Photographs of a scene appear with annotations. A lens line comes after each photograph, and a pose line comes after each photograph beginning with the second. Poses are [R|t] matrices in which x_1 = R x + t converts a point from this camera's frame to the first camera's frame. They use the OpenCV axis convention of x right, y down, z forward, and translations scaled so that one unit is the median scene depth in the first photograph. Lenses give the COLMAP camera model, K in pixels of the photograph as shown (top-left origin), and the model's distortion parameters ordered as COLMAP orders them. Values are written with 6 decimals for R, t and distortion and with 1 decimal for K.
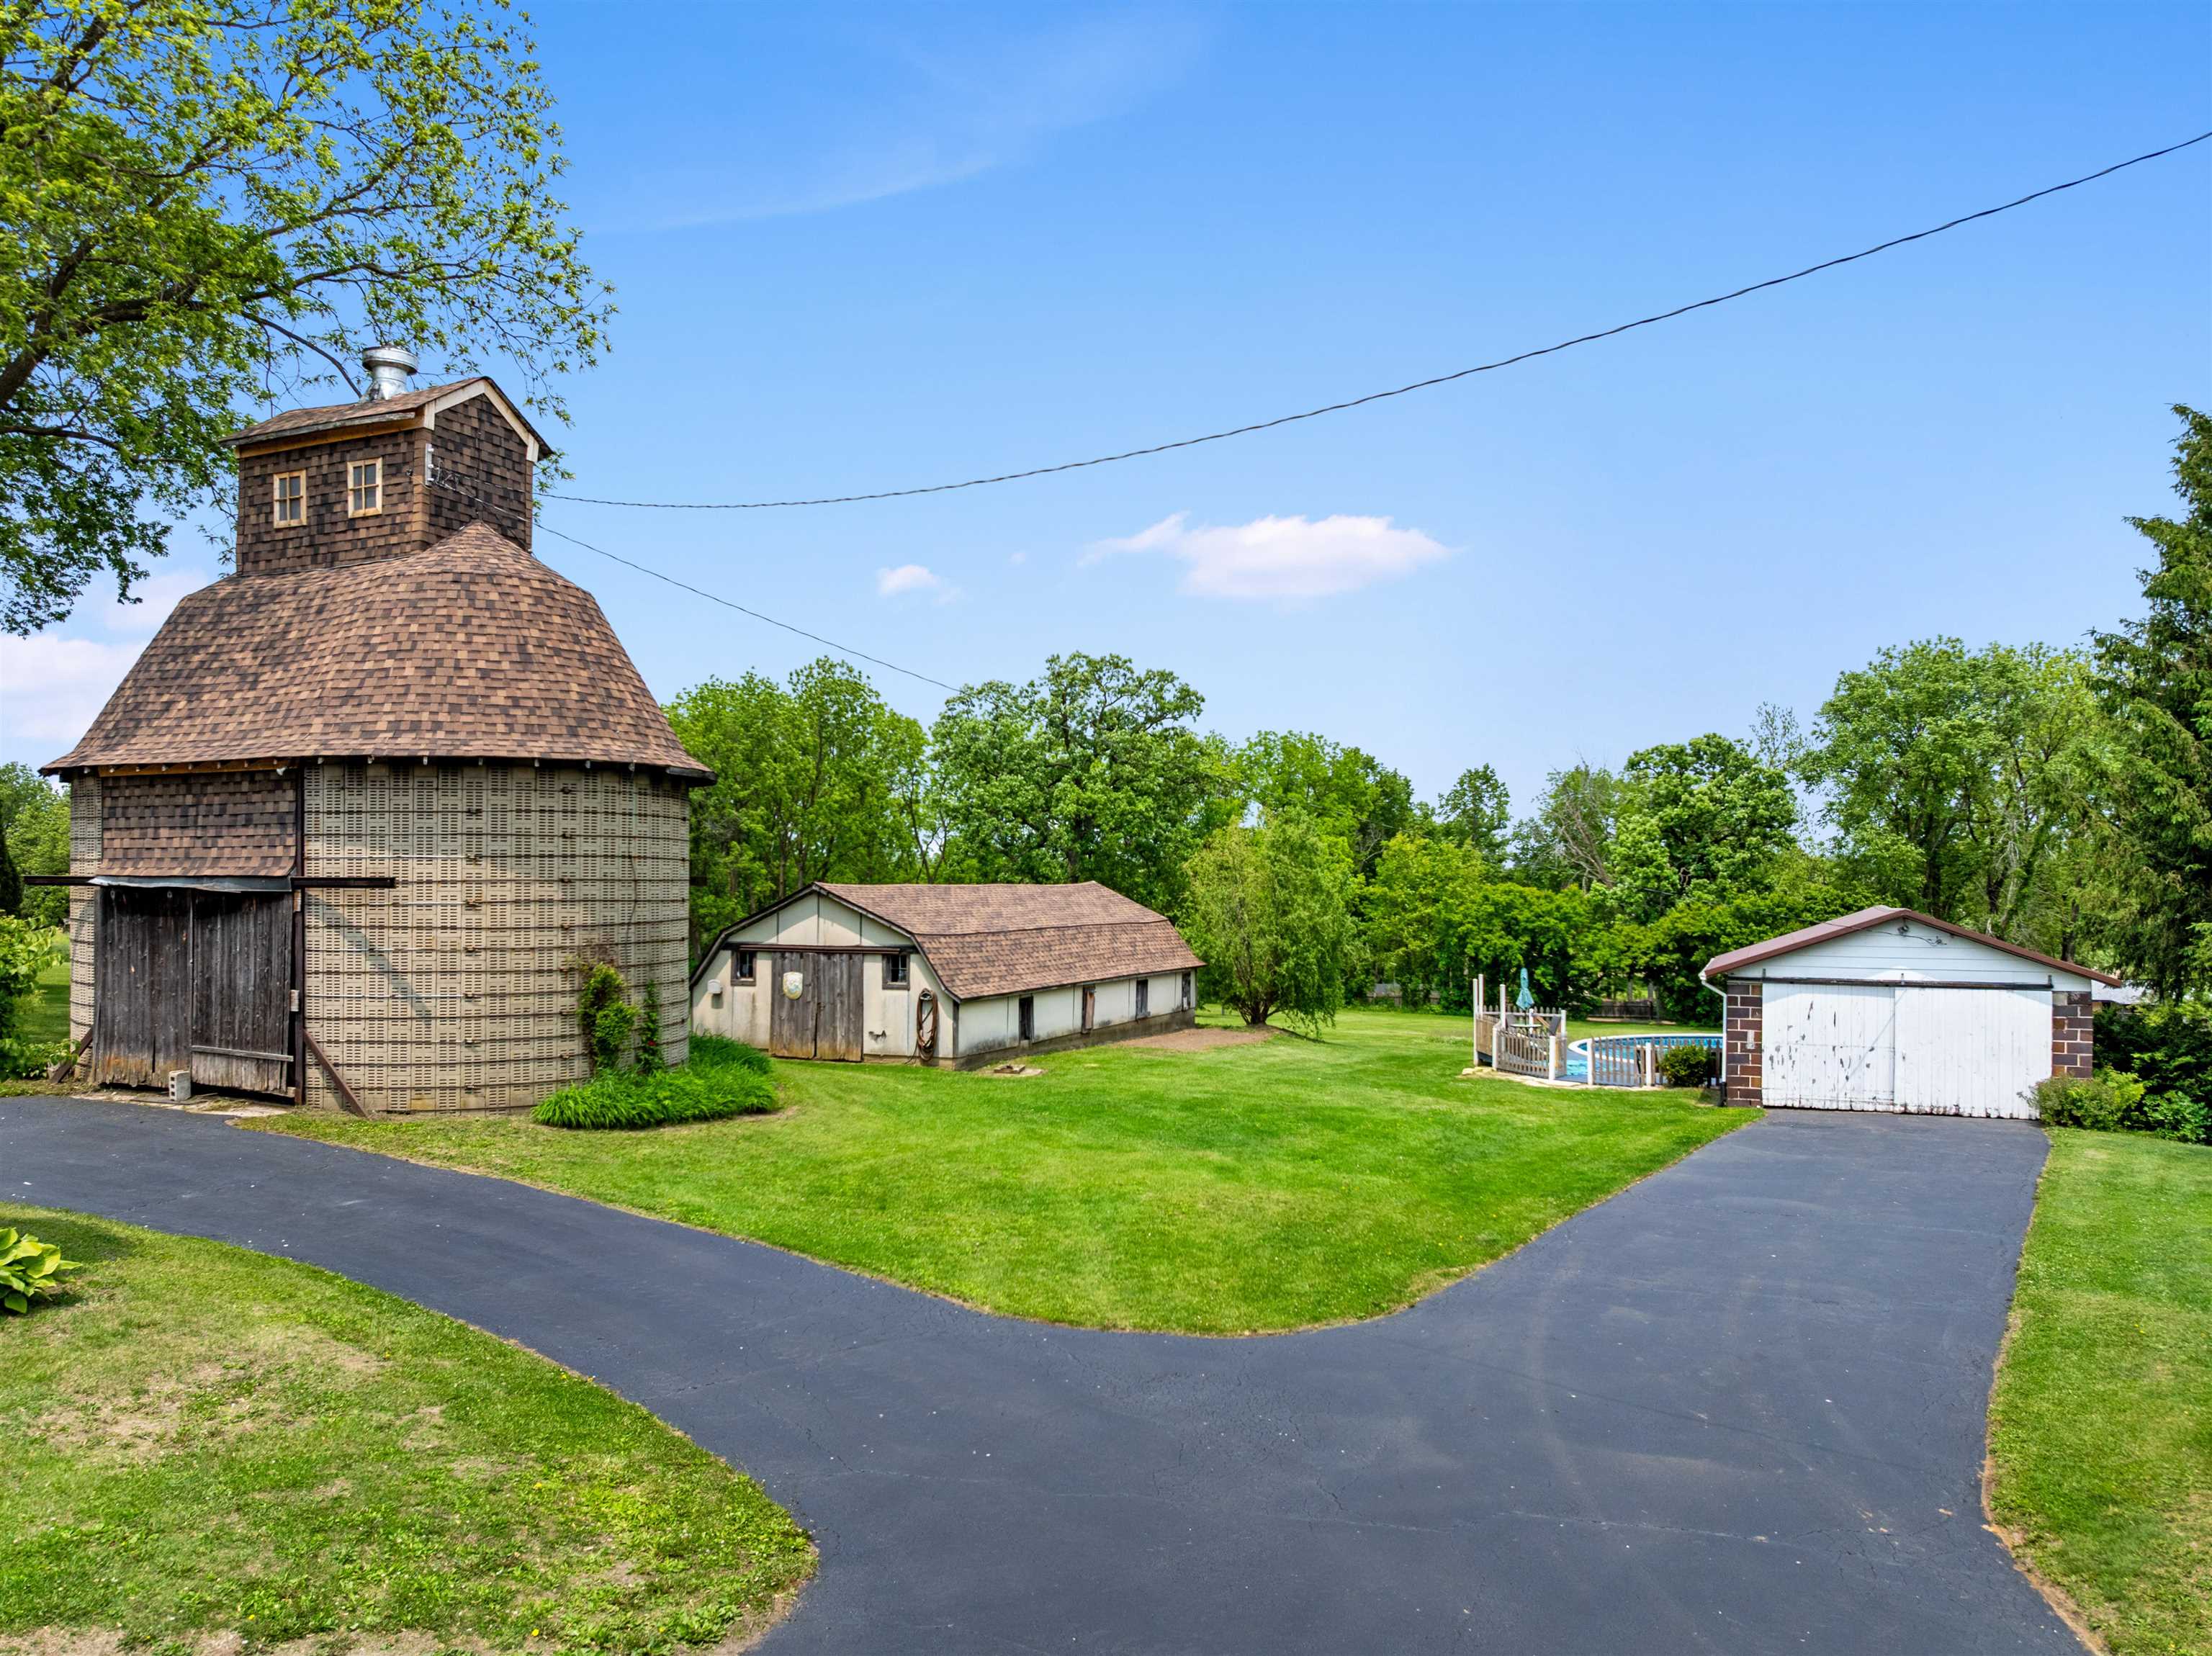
lens RADIAL K [[1569.6, 0, 1108.2], [0, 1569.6, 859.6], [0, 0, 1]] dist [-0.037808, 0.000671]
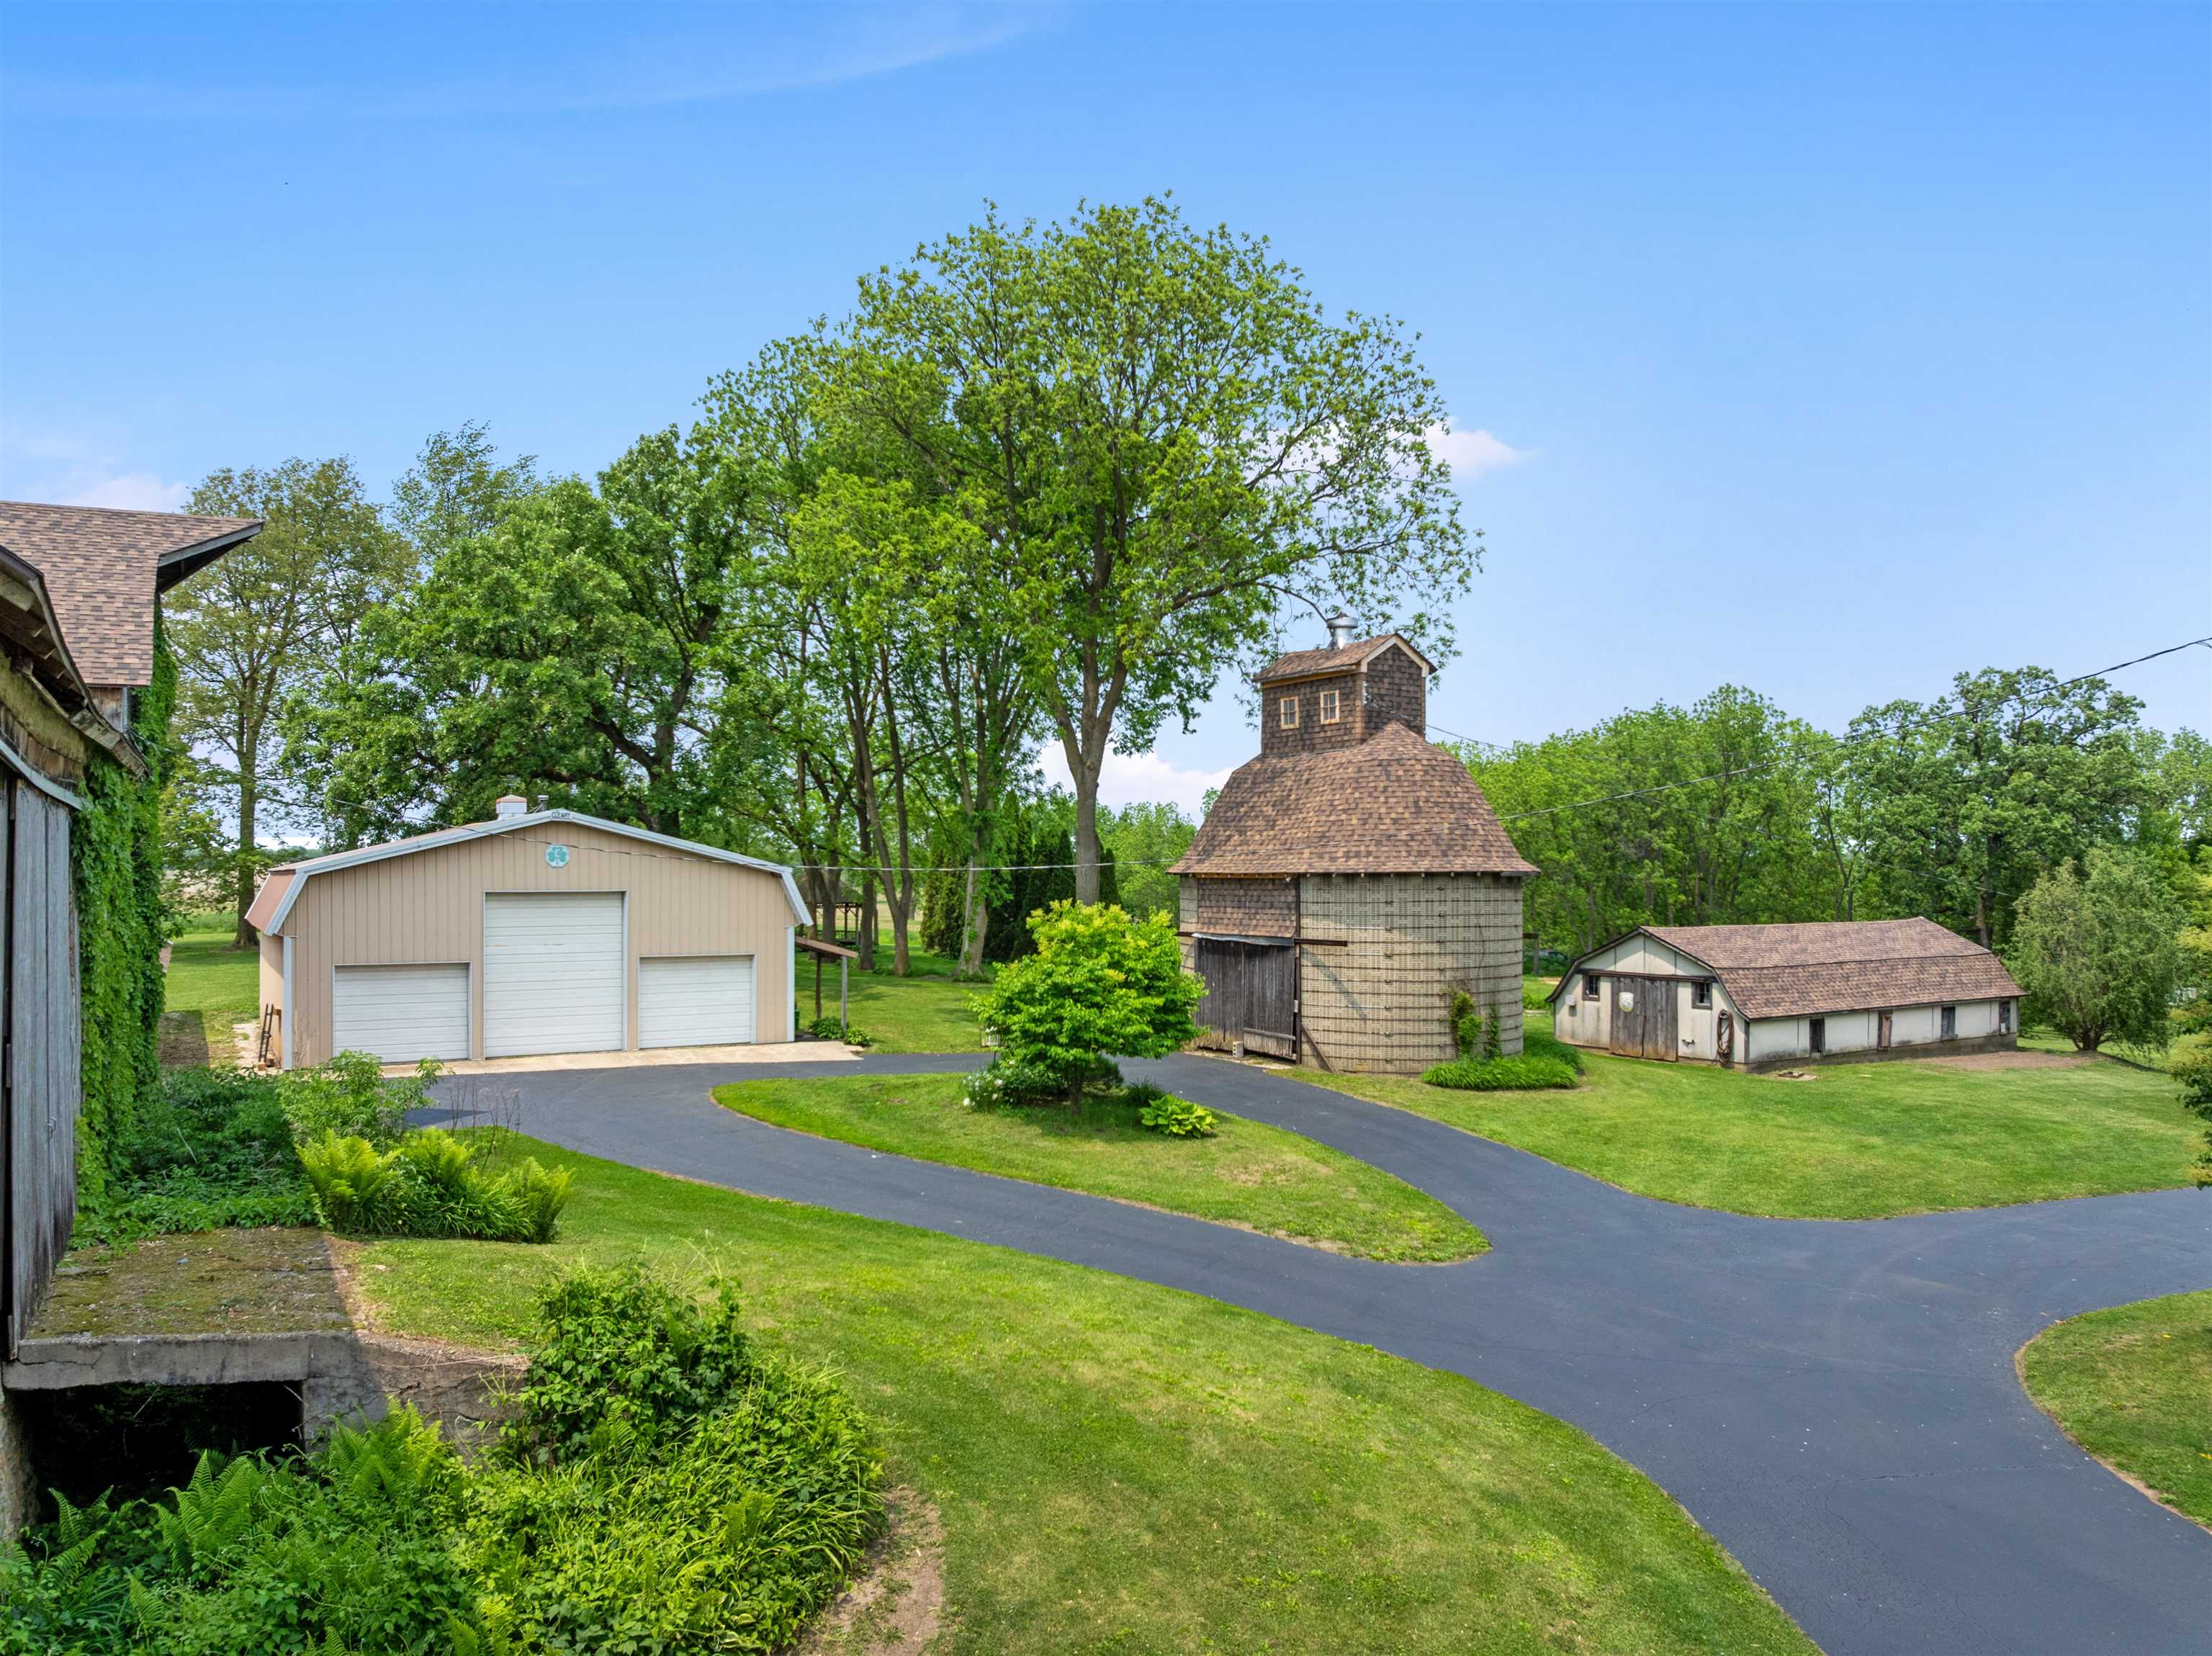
lens RADIAL K [[1568.1, 0, 1110.2], [0, 1568.1, 872.2], [0, 0, 1]] dist [-0.060265, -0.002195]
pose [[0.830824, -0.000700, -0.556535, 0.272461], [0.007299, 0.999927, 0.009639, -0.073941], [0.556487, -0.012071, 0.830768, -0.554246]]
